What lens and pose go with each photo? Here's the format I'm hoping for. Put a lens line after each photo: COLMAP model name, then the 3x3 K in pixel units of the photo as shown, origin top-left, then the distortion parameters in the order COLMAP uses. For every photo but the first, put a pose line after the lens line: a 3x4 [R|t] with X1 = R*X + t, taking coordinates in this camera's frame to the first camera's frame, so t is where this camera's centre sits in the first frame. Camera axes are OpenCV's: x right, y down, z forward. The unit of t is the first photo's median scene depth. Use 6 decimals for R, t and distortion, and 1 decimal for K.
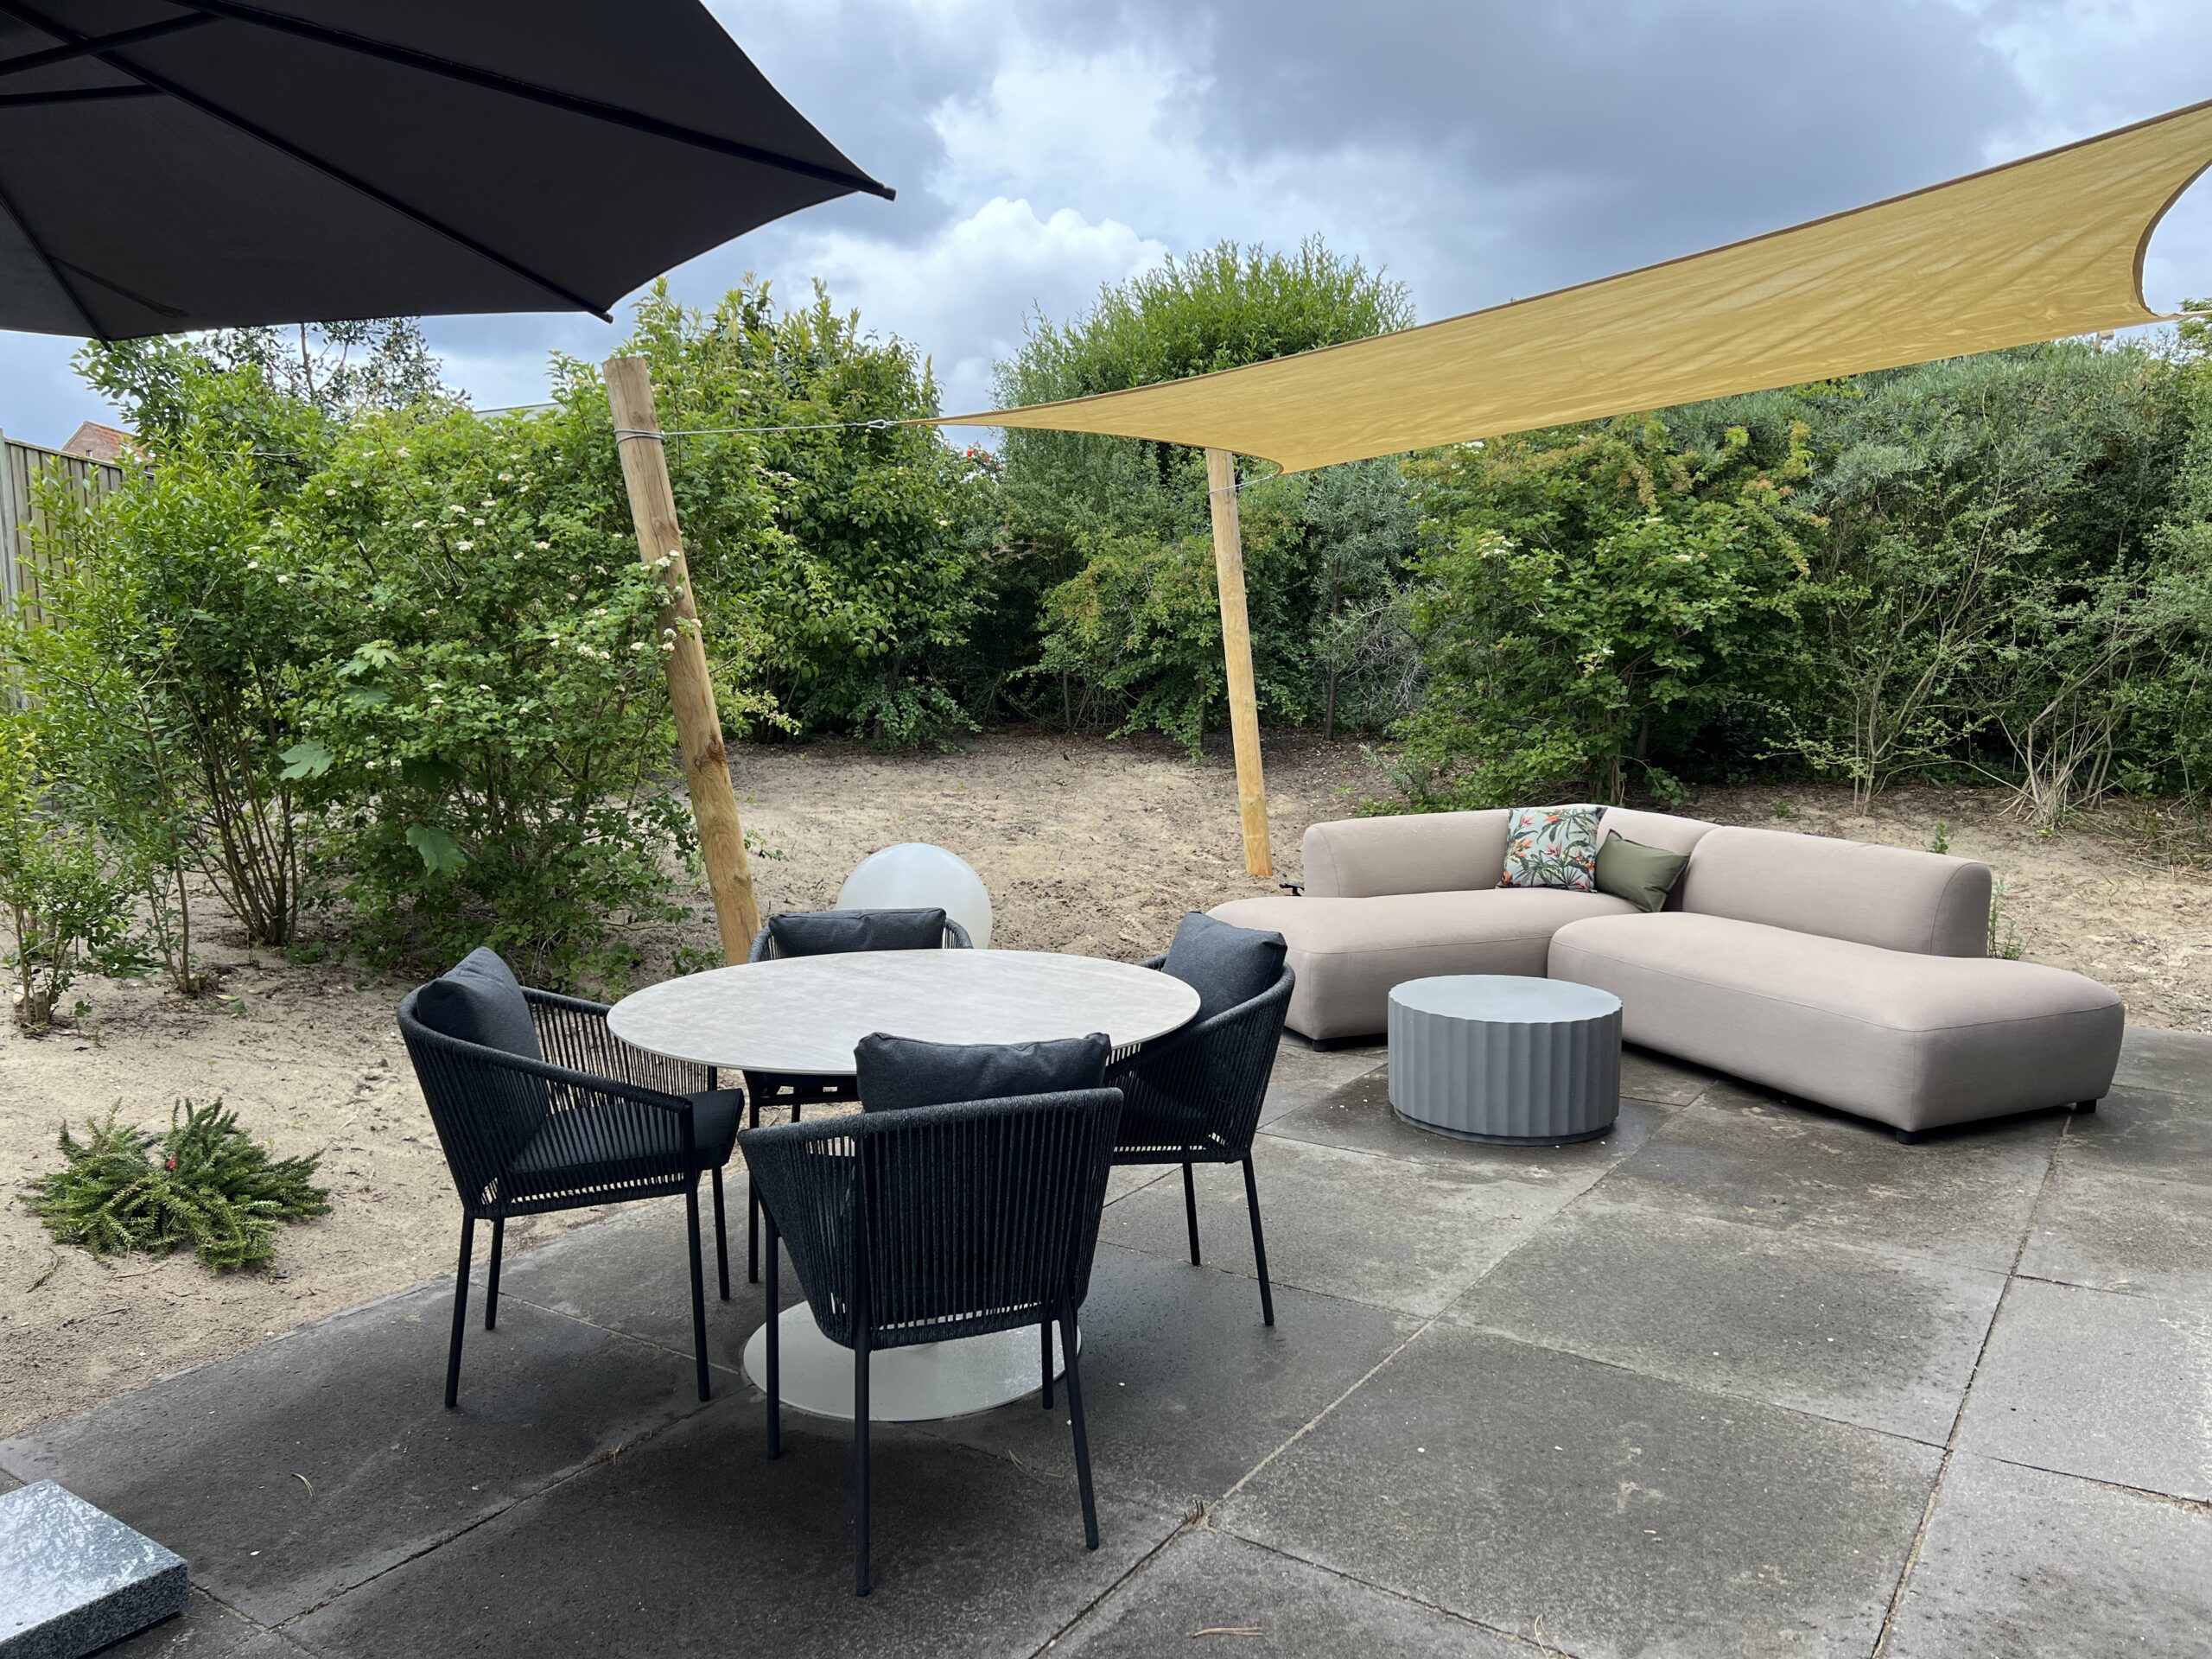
lens RADIAL K [[1629.1, 0, 1106.0], [0, 1629.1, 829.5], [0, 0, 1]] dist [0.157389, -0.318835]
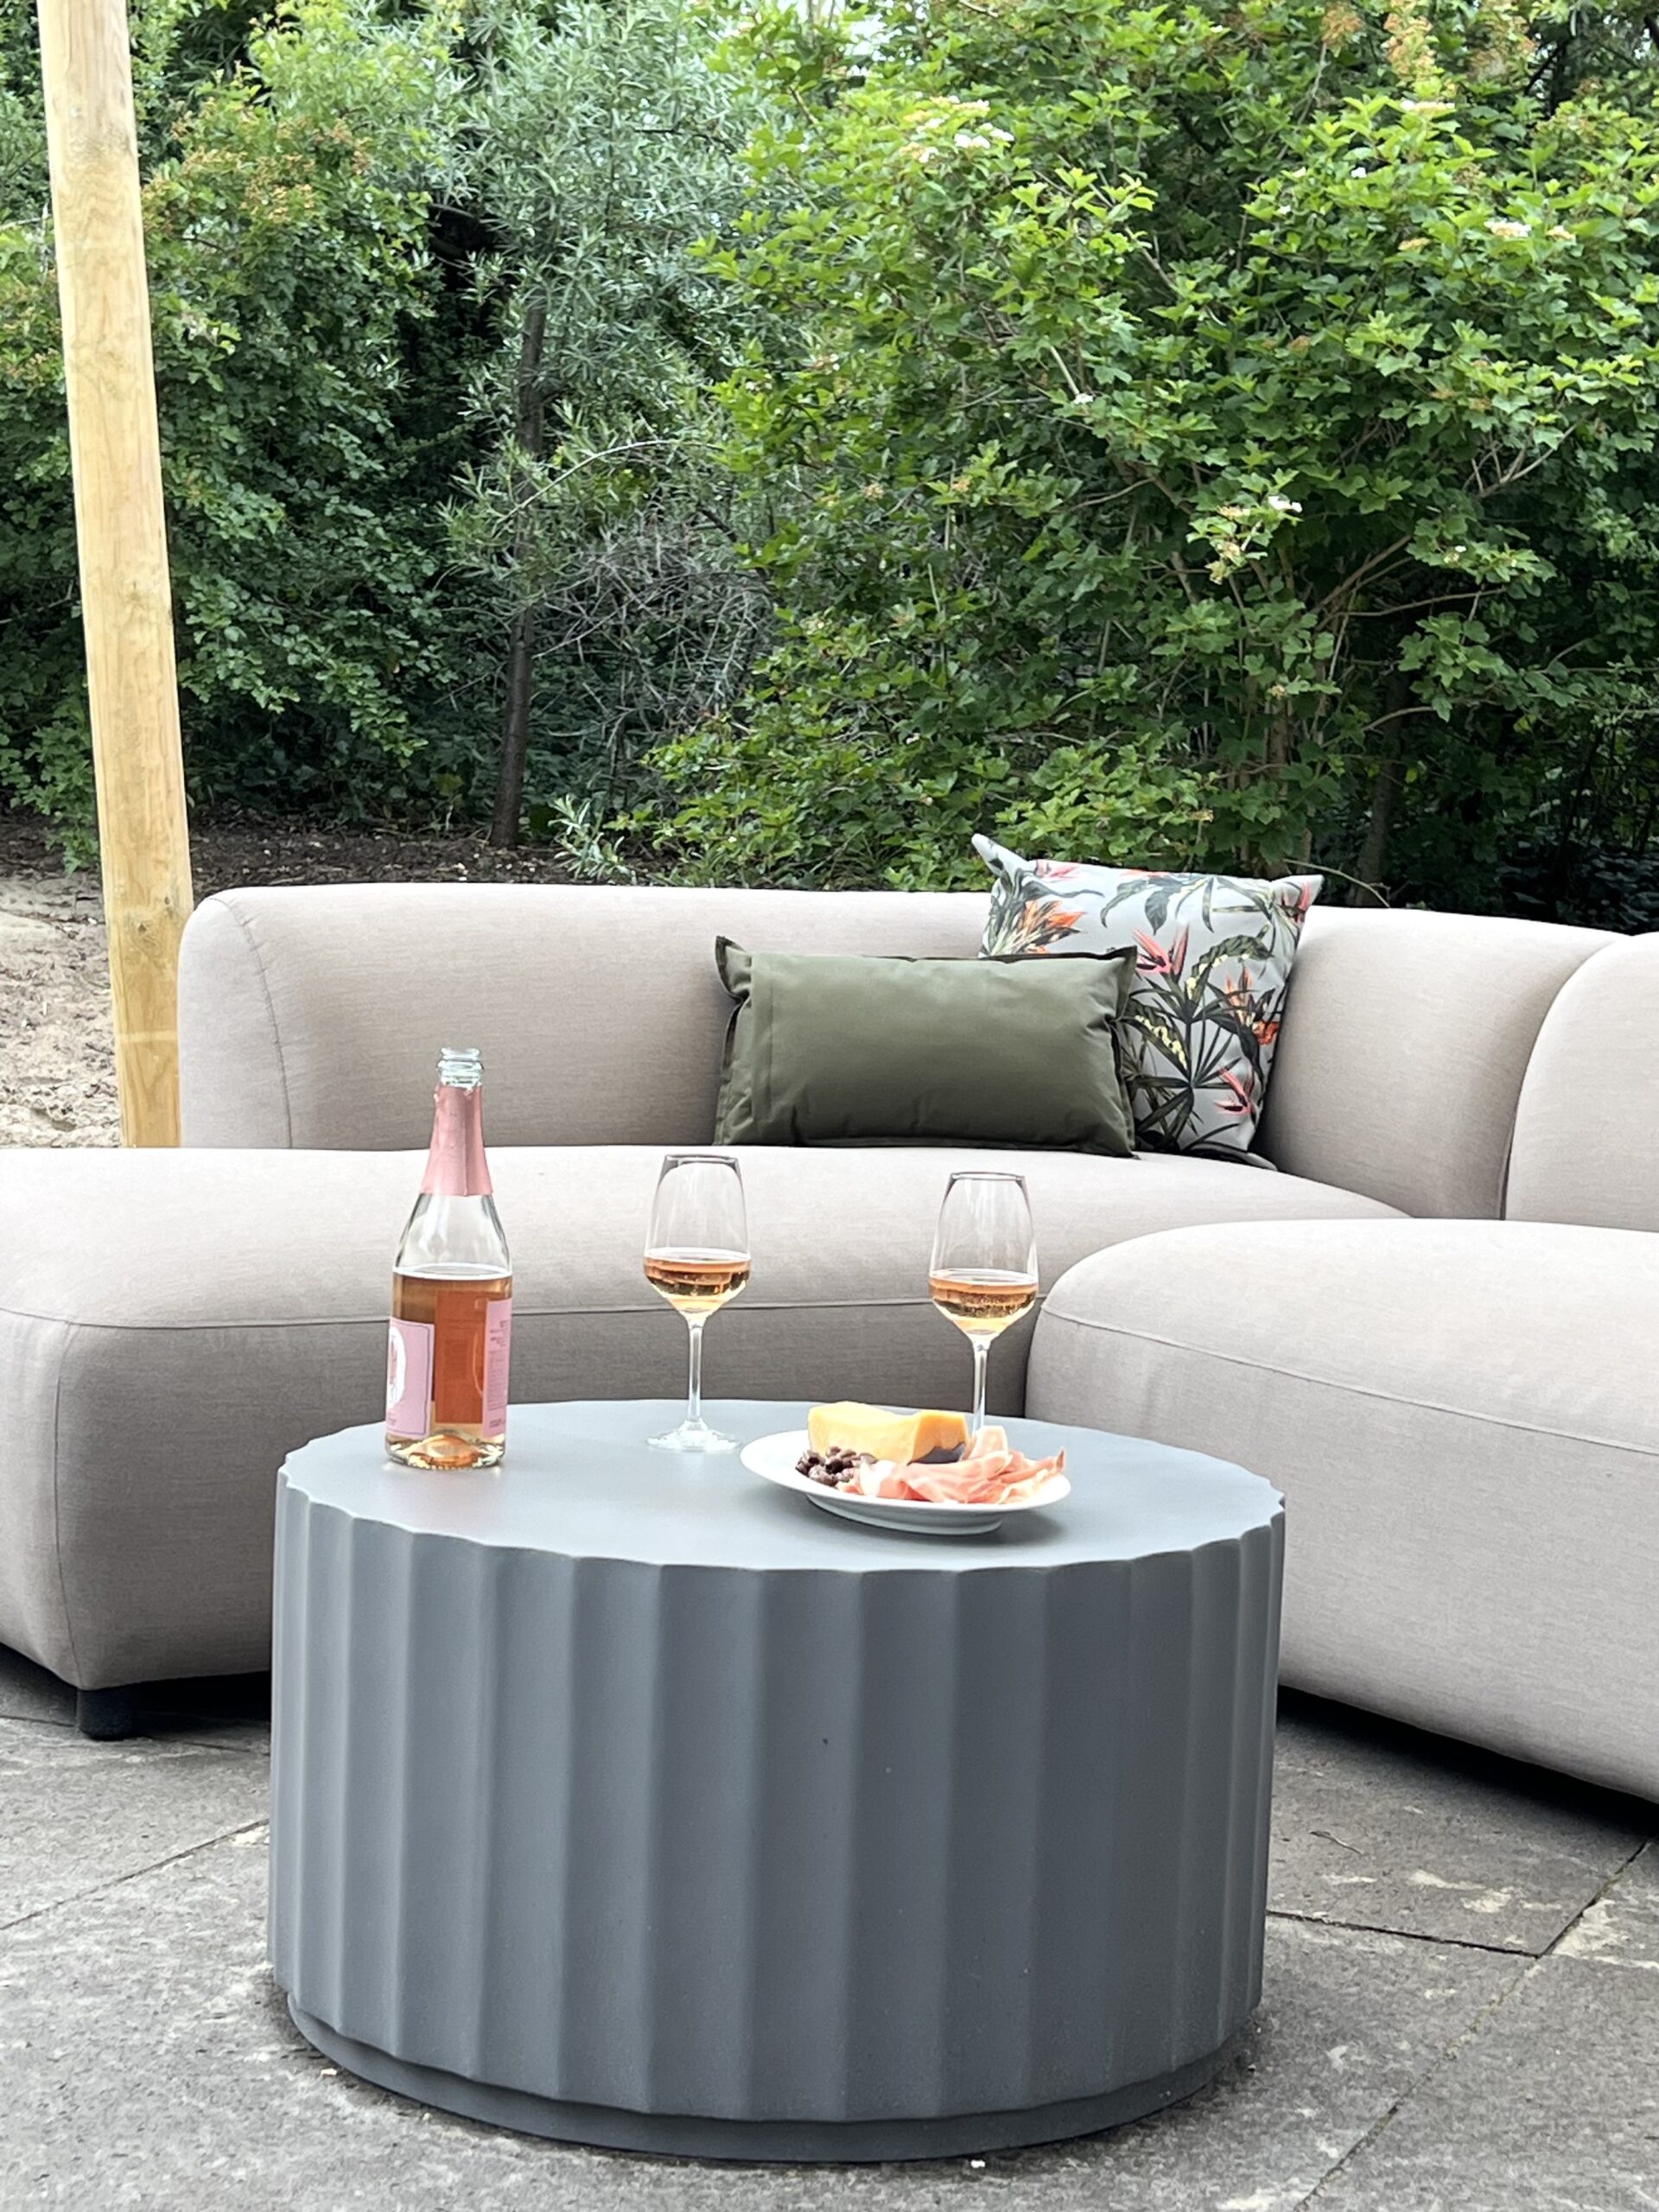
lens RADIAL K [[3760.9, 0, 829.5], [0, 3760.9, 1106.0], [0, 0, 1]] dist [0.311531, -0.006129]
pose [[0.984950, 0.026663, 0.170772, 0.090174], [-0.019627, 0.998893, -0.042756, 0.041934], [-0.171723, 0.038760, 0.984382, 0.276225]]
